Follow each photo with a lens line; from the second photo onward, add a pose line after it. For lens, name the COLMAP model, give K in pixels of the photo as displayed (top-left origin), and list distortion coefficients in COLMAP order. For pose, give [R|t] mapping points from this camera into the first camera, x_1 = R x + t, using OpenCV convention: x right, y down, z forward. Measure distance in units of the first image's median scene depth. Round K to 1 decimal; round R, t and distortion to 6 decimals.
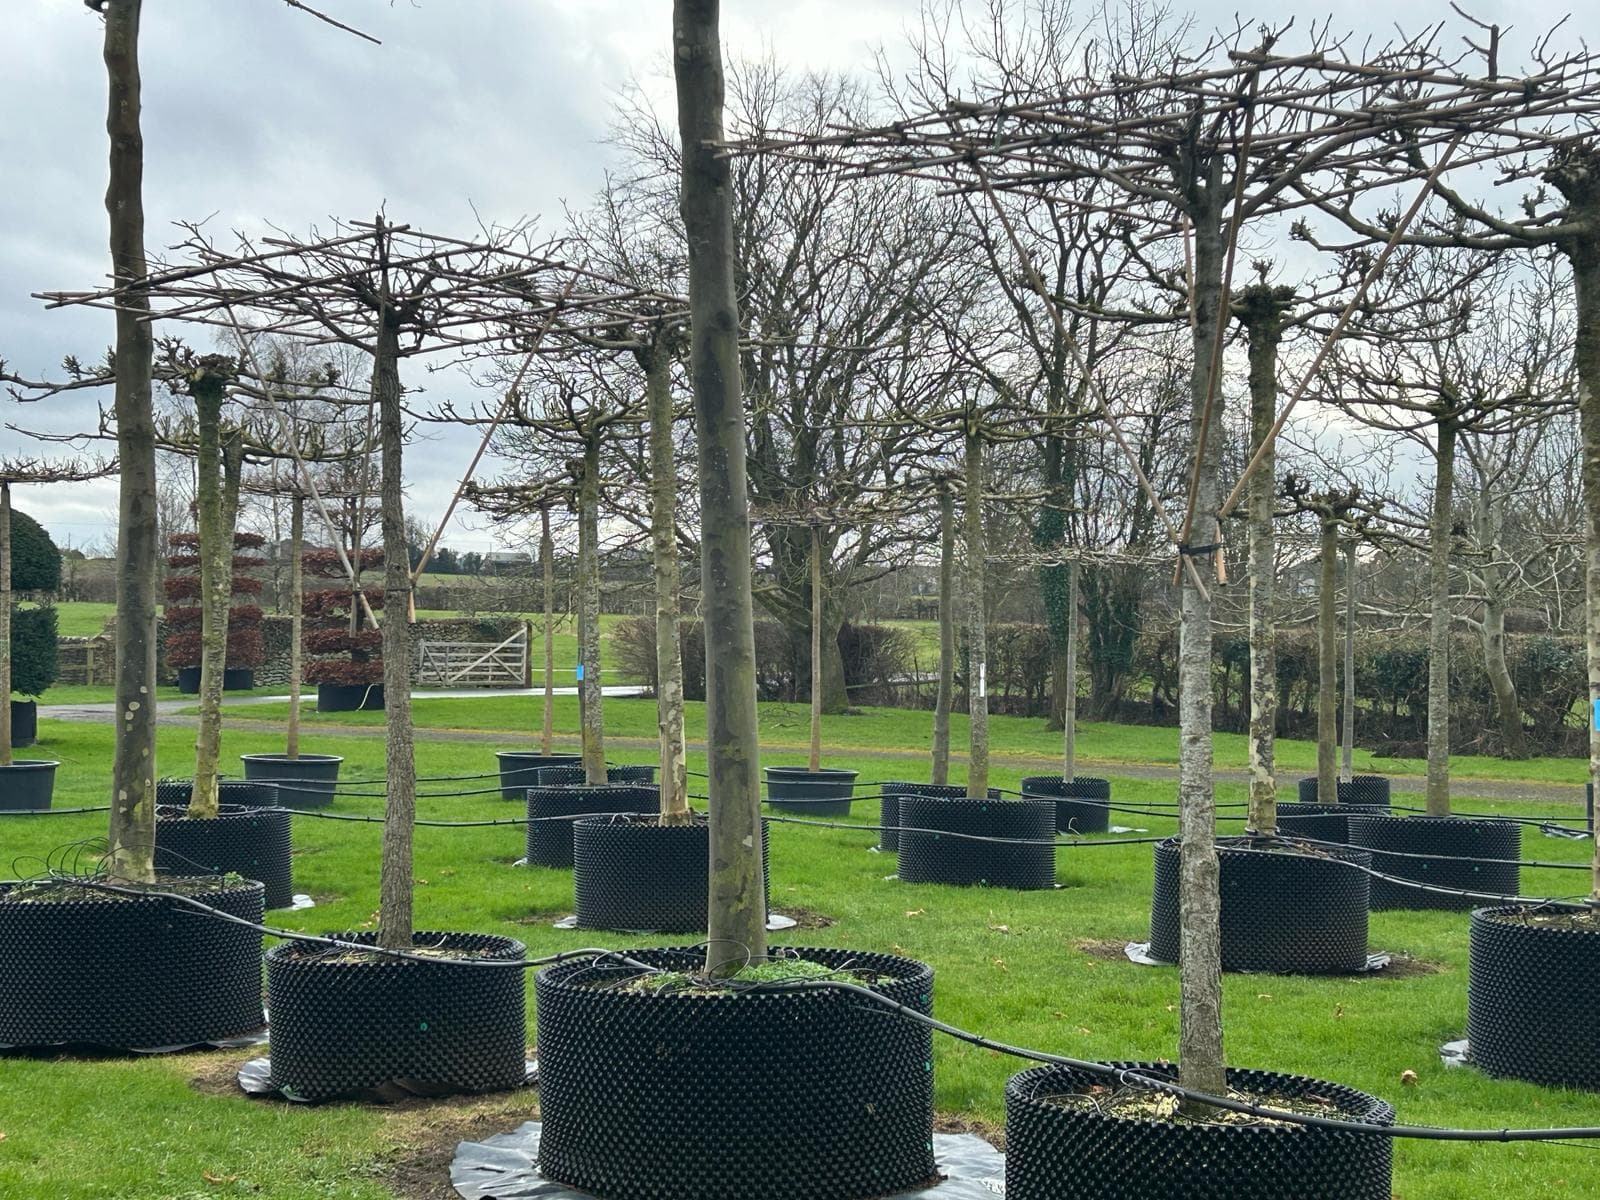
lens RADIAL K [[2510.1, 0, 749.6], [0, 2510.1, 601.8], [0, 0, 1]] dist [0.245225, -0.800436]
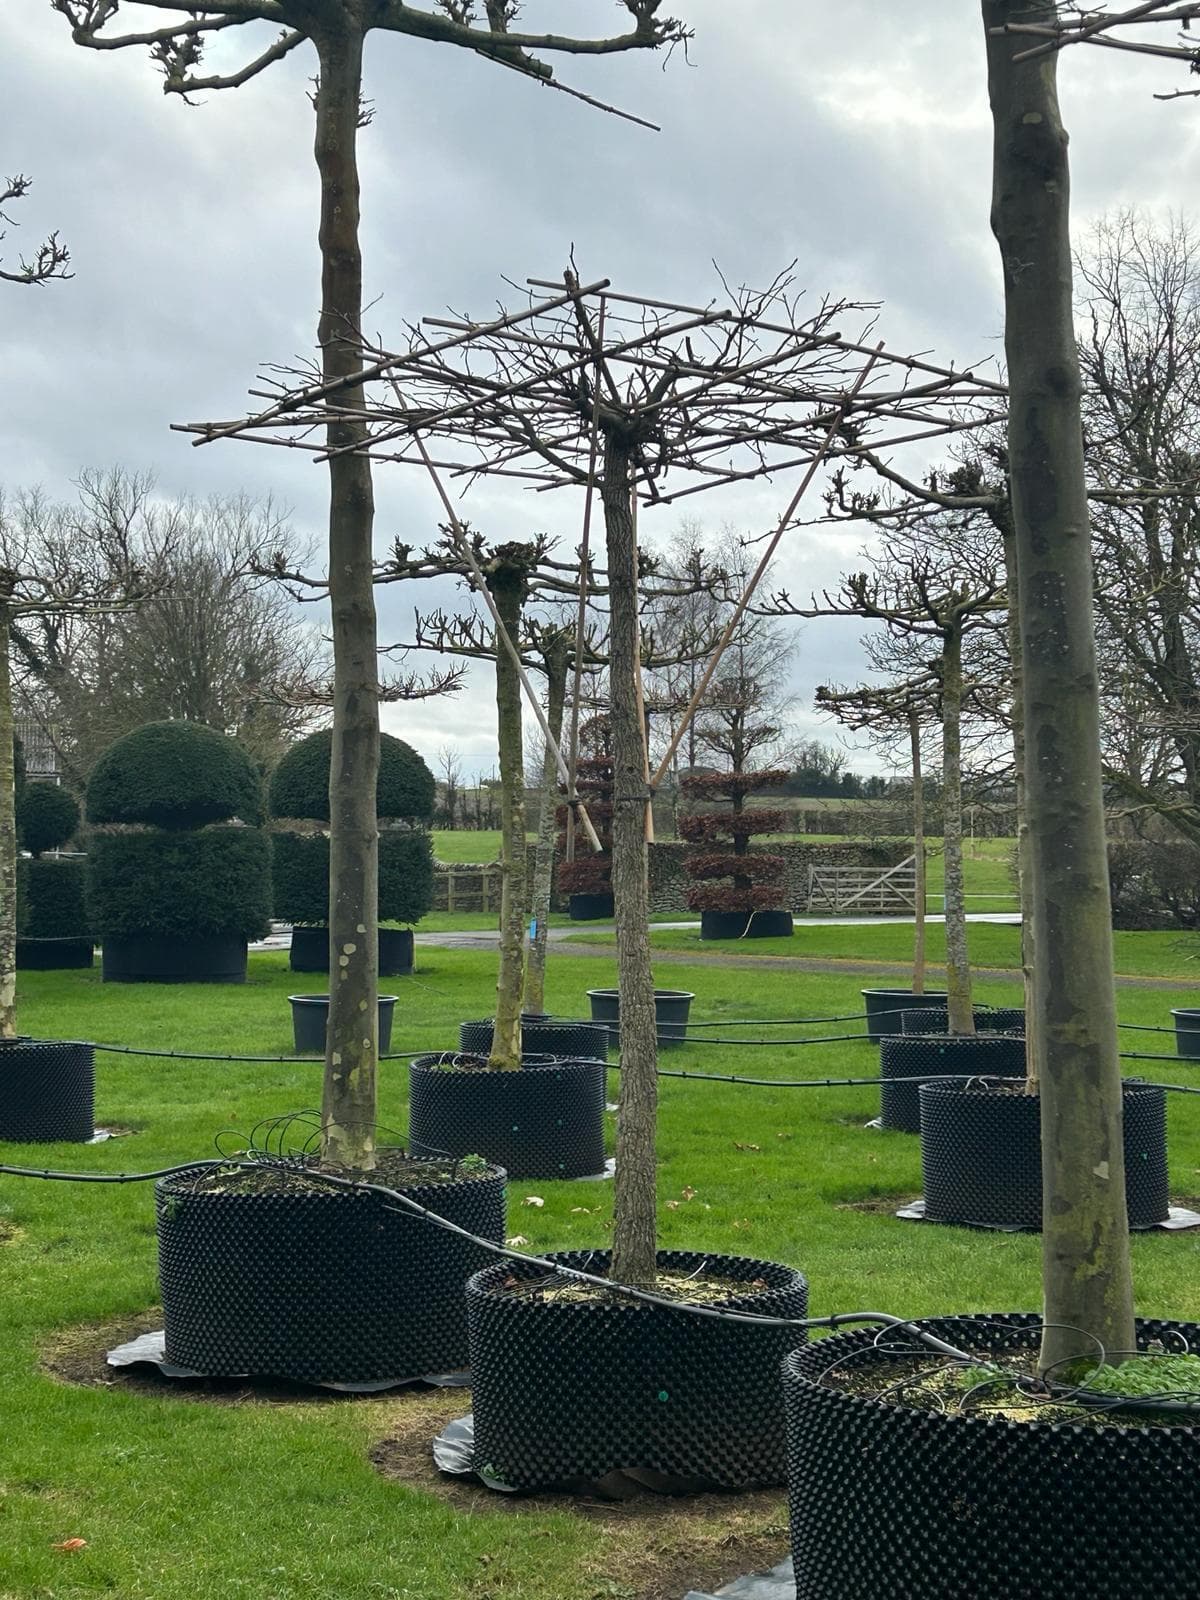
lens RADIAL K [[2510.1, 0, 595.2], [0, 2510.1, 817.6], [0, 0, 1]] dist [0.245225, -0.800436]
pose [[0.975462, -0.011177, -0.219885, 0.007989], [0.010400, 0.999935, -0.004690, 0.002349], [0.219923, 0.002288, 0.975515, 0.151499]]
